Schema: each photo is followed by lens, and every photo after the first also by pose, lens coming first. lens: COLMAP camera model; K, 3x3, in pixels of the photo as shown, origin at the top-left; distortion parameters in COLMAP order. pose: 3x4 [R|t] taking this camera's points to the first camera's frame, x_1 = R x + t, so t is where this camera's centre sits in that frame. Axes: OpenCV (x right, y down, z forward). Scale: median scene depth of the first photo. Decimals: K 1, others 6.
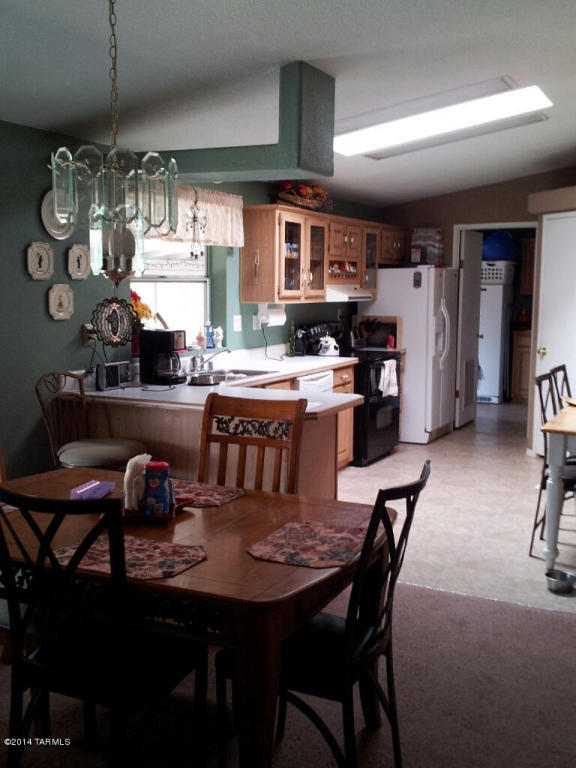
lens RADIAL K [[883.0, 0, 288.0], [0, 883.0, 384.0], [0, 0, 1]] dist [0.081698, -0.035058]
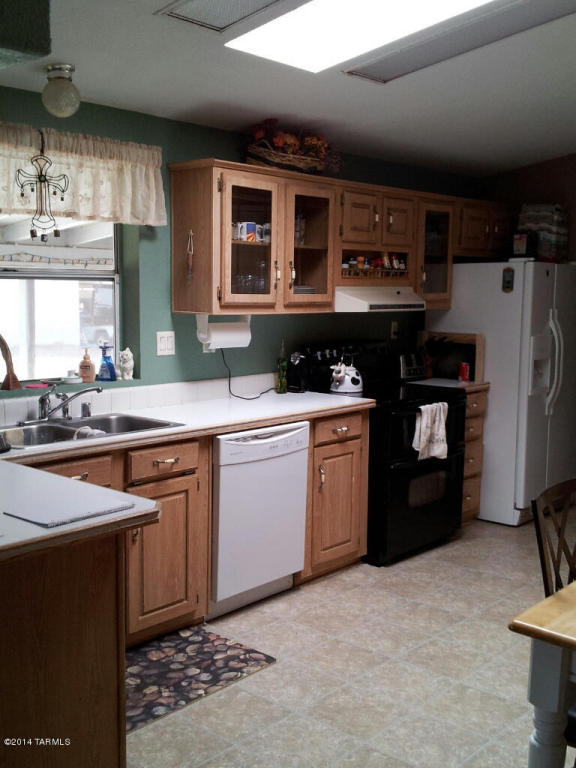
lens RADIAL K [[883.0, 0, 288.0], [0, 883.0, 384.0], [0, 0, 1]] dist [0.081698, -0.035058]
pose [[0.963374, 0.038146, -0.265434, 0.195048], [-0.038753, 0.999244, 0.002951, -0.041258], [0.265346, 0.007443, 0.964125, 0.366279]]
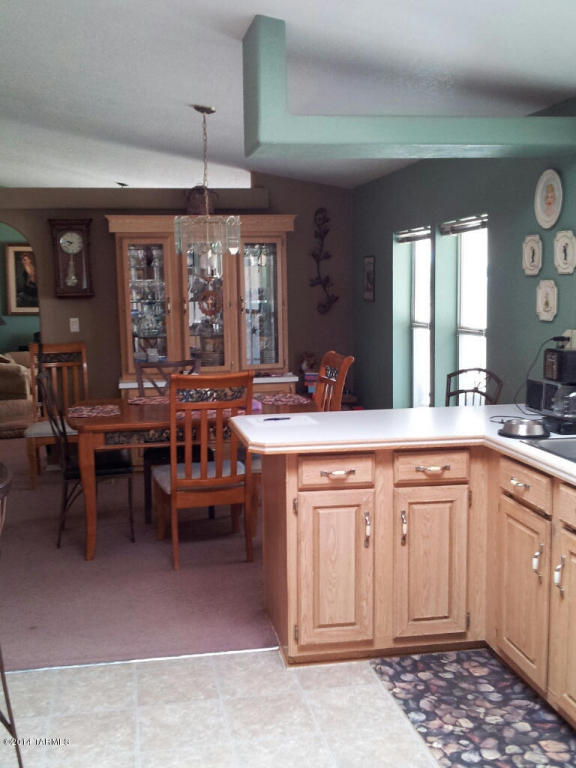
lens RADIAL K [[883.0, 0, 288.0], [0, 883.0, 384.0], [0, 0, 1]] dist [0.081698, -0.035058]
pose [[-0.797239, 0.074497, -0.599050, 0.320358], [-0.060118, 0.977625, 0.201583, -0.117115], [0.600663, 0.196723, -0.774922, 1.044257]]
